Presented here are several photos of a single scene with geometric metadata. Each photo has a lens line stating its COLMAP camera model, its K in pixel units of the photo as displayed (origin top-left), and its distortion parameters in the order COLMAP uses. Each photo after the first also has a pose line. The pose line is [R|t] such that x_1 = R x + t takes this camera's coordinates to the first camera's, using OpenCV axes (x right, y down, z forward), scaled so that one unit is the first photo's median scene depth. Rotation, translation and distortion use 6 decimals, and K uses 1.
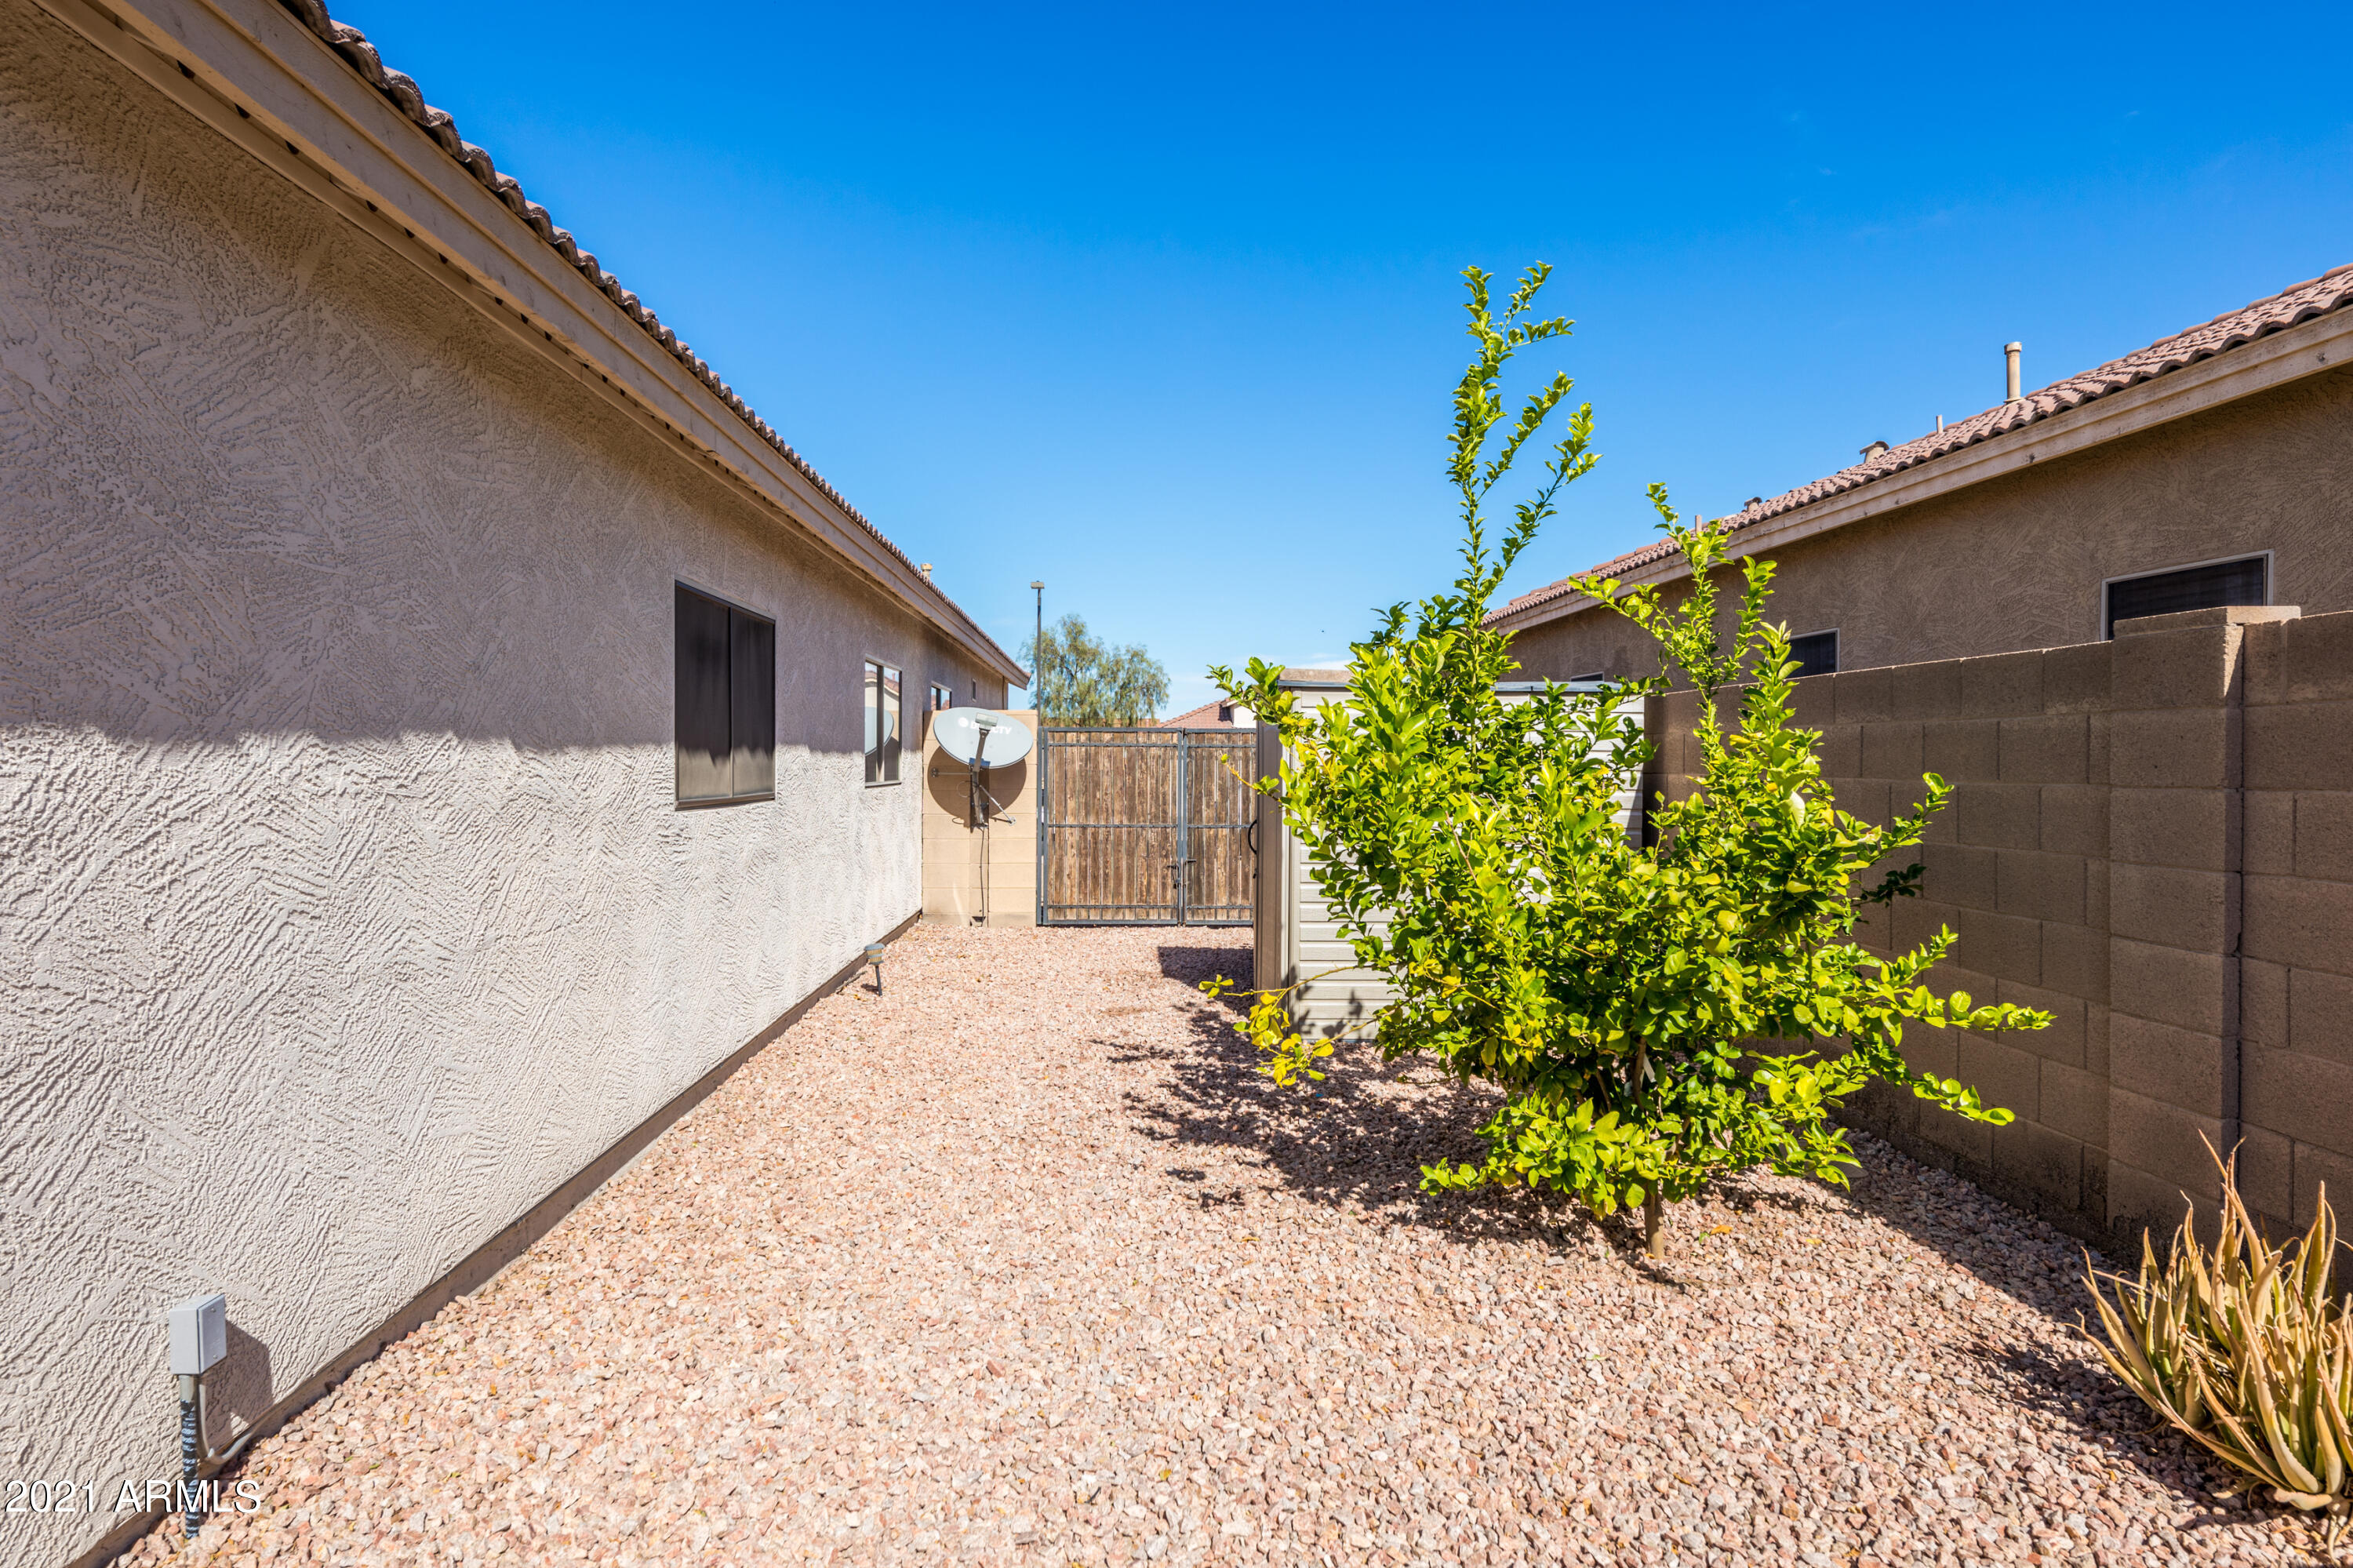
lens RADIAL K [[1399.4, 0, 1173.5], [0, 1399.4, 777.6], [0, 0, 1]] dist [-0.001329, 0.001461]
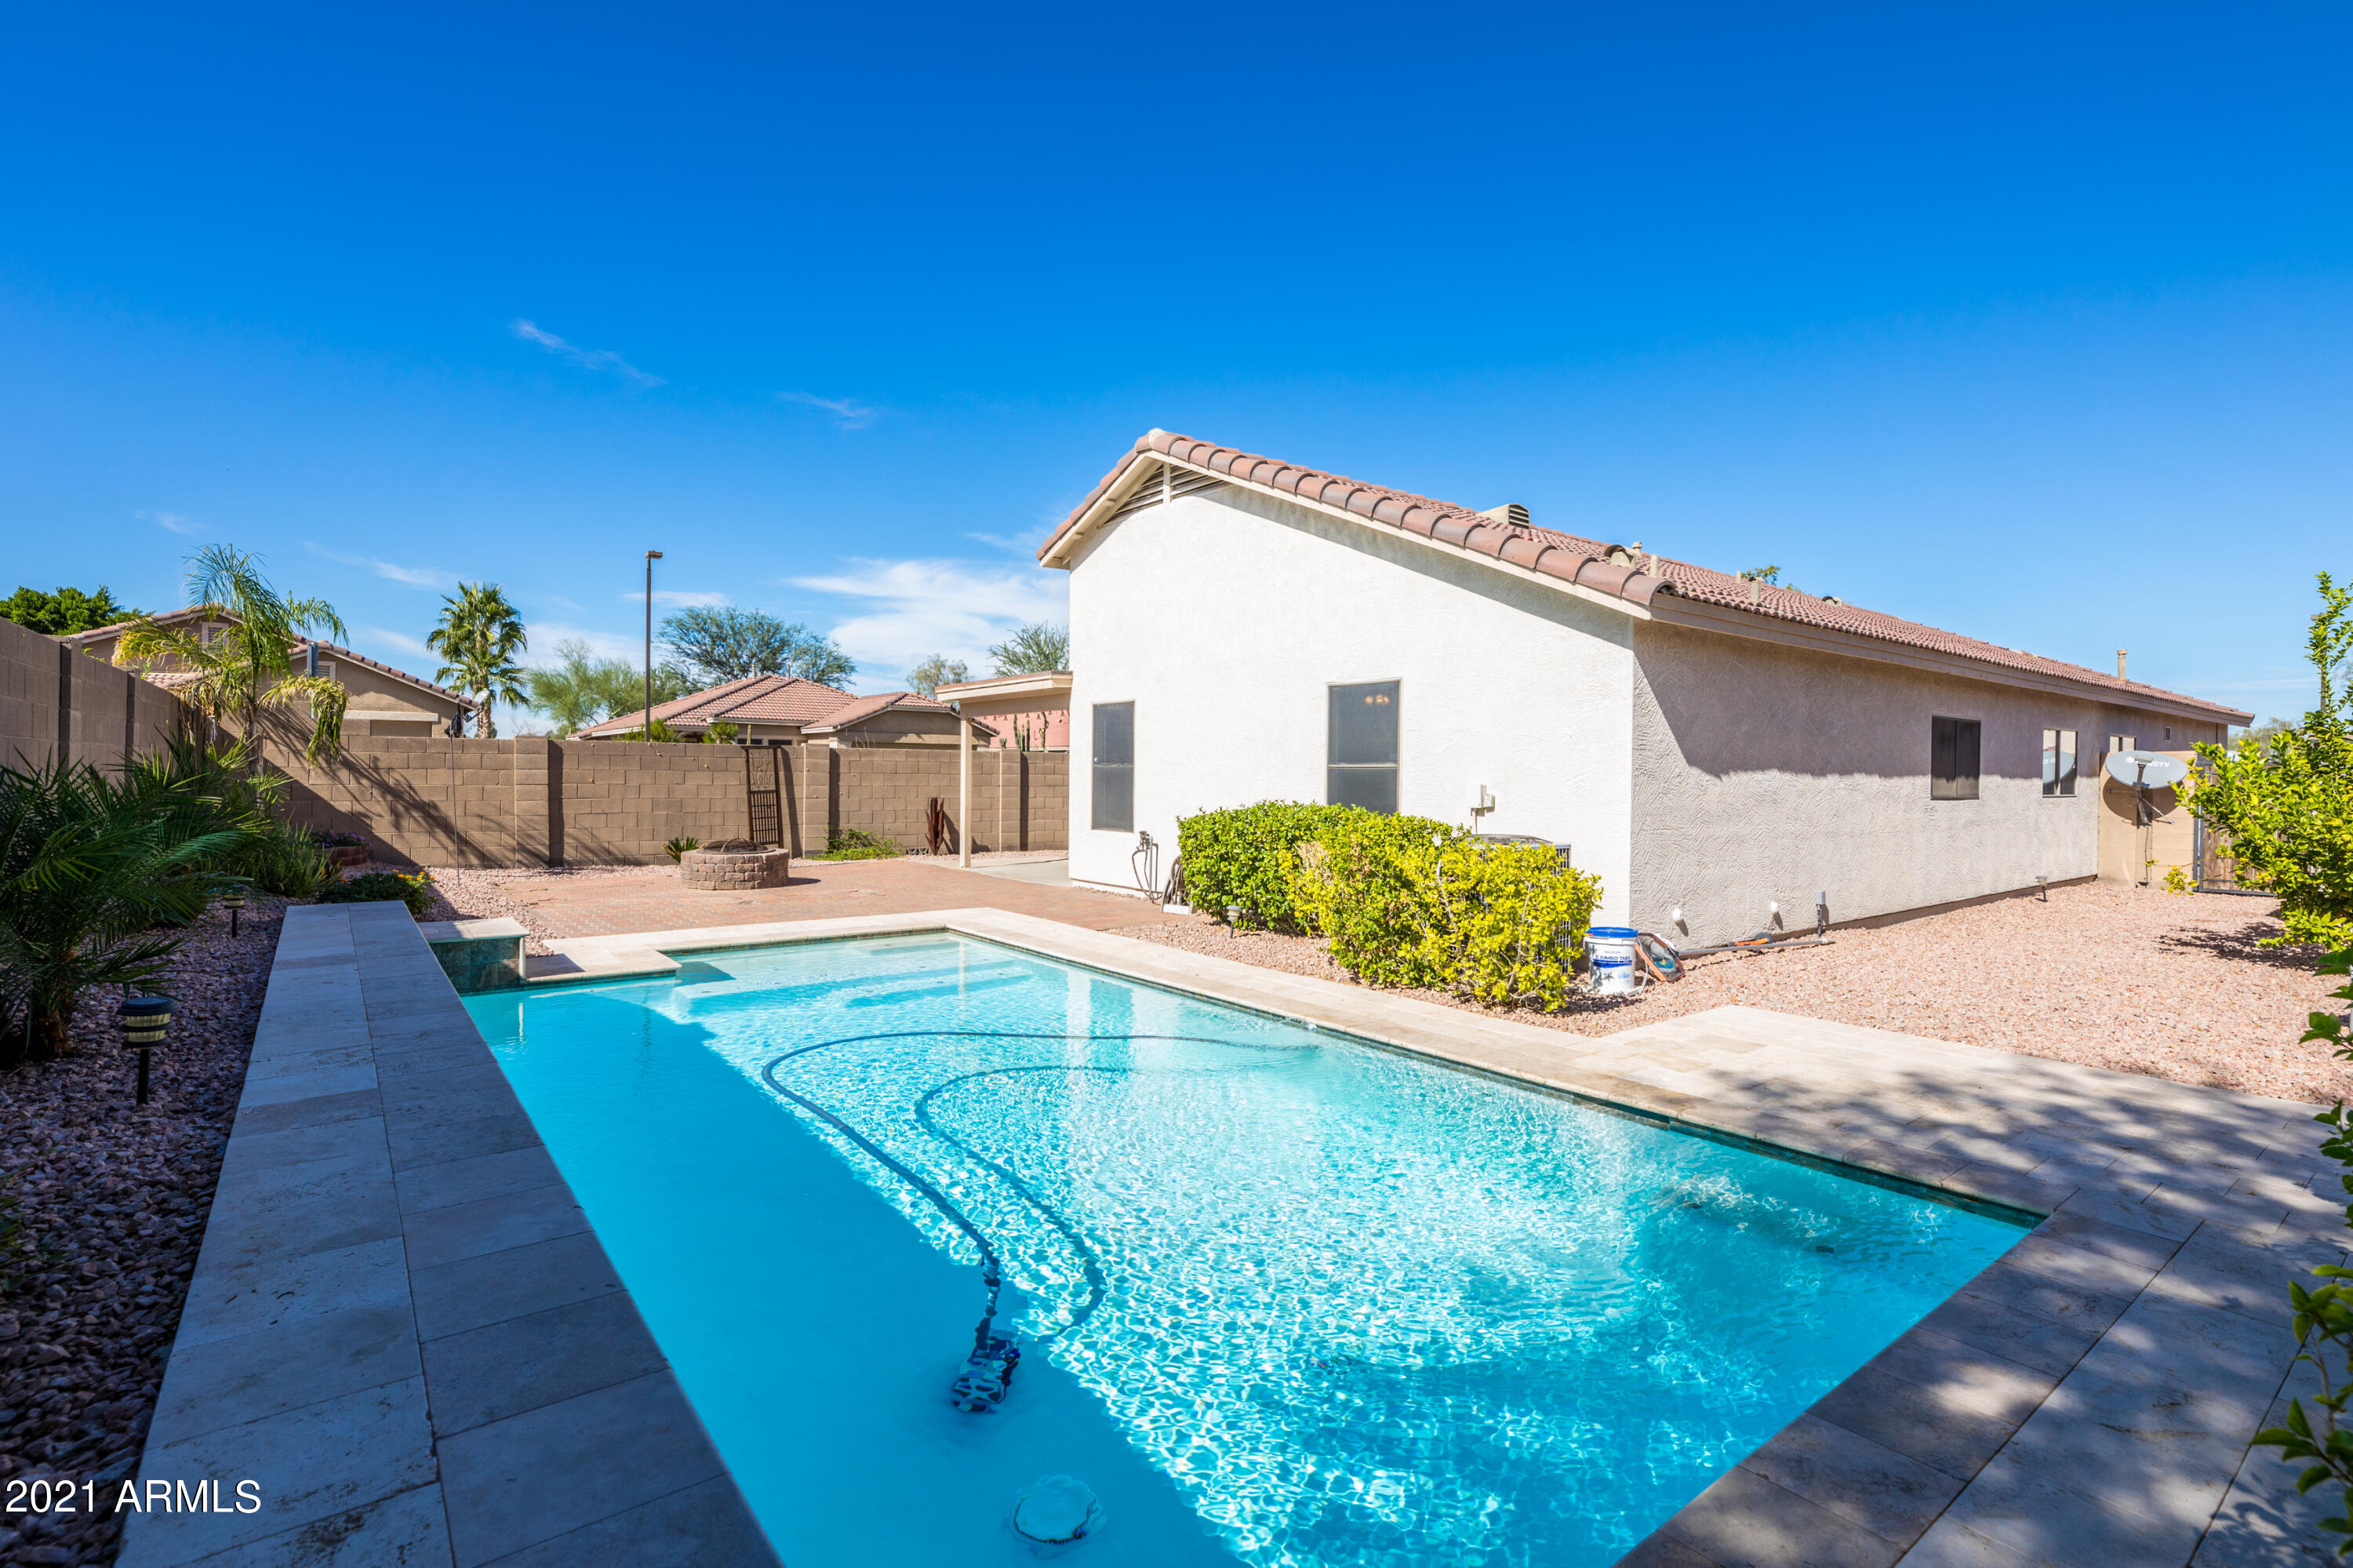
lens RADIAL K [[1074.7, 0, 1169.4], [0, 1074.7, 779.9], [0, 0, 1]] dist [0.002761, 0.000234]
pose [[0.585714, 0.008027, -0.810478, 0.377323], [-0.019209, 0.999808, -0.003980, 0.017558], [0.810290, 0.017900, 0.585756, -1.138618]]
